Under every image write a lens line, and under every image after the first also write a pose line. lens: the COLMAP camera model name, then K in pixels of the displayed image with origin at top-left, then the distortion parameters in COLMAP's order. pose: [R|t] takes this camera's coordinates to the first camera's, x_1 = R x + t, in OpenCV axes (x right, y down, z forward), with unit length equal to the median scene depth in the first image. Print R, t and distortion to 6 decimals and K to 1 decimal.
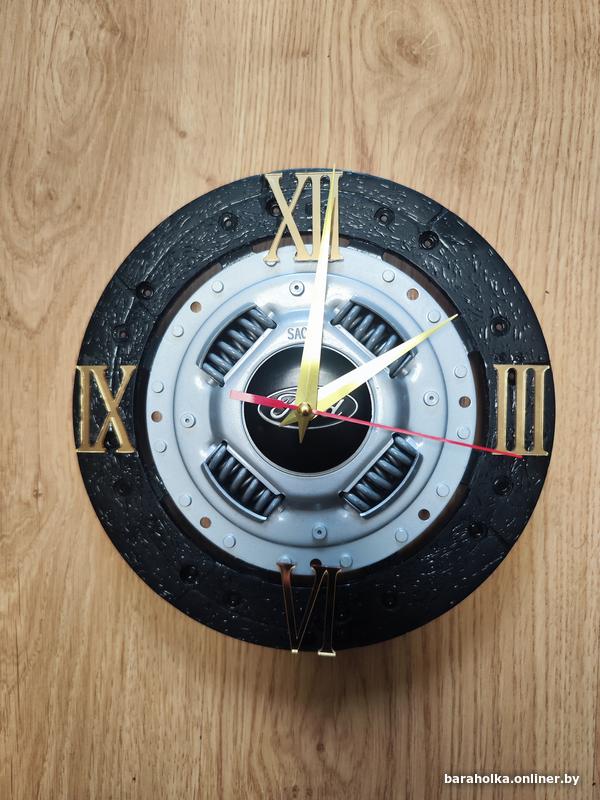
lens RADIAL K [[541.9, 0, 300.0], [0, 541.9, 400.0], [0, 0, 1]] dist [-0.032684, 0.004094]
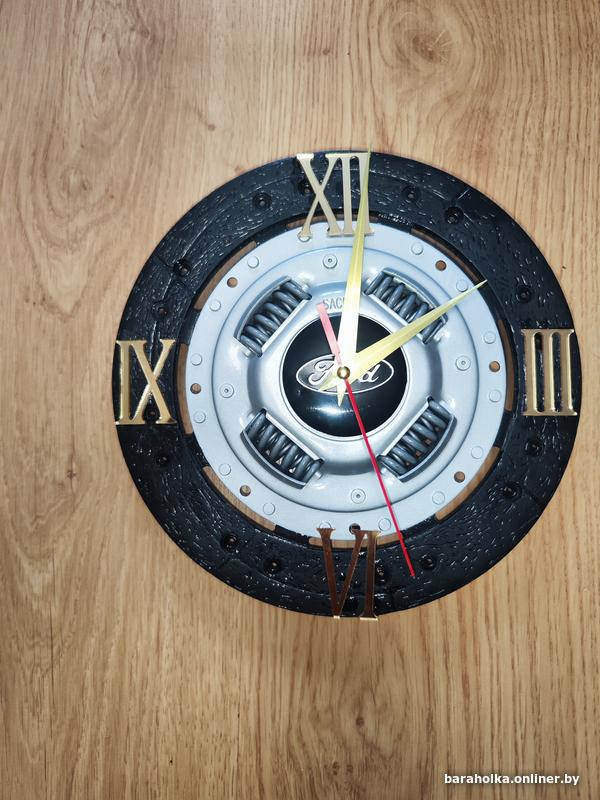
lens RADIAL K [[541.9, 0, 300.0], [0, 541.9, 400.0], [0, 0, 1]] dist [-0.032684, 0.004094]
pose [[0.999689, -0.019718, 0.015262, -0.075496], [0.020485, 0.998446, -0.051818, 0.100118], [-0.014217, 0.052114, 0.998540, -0.024008]]
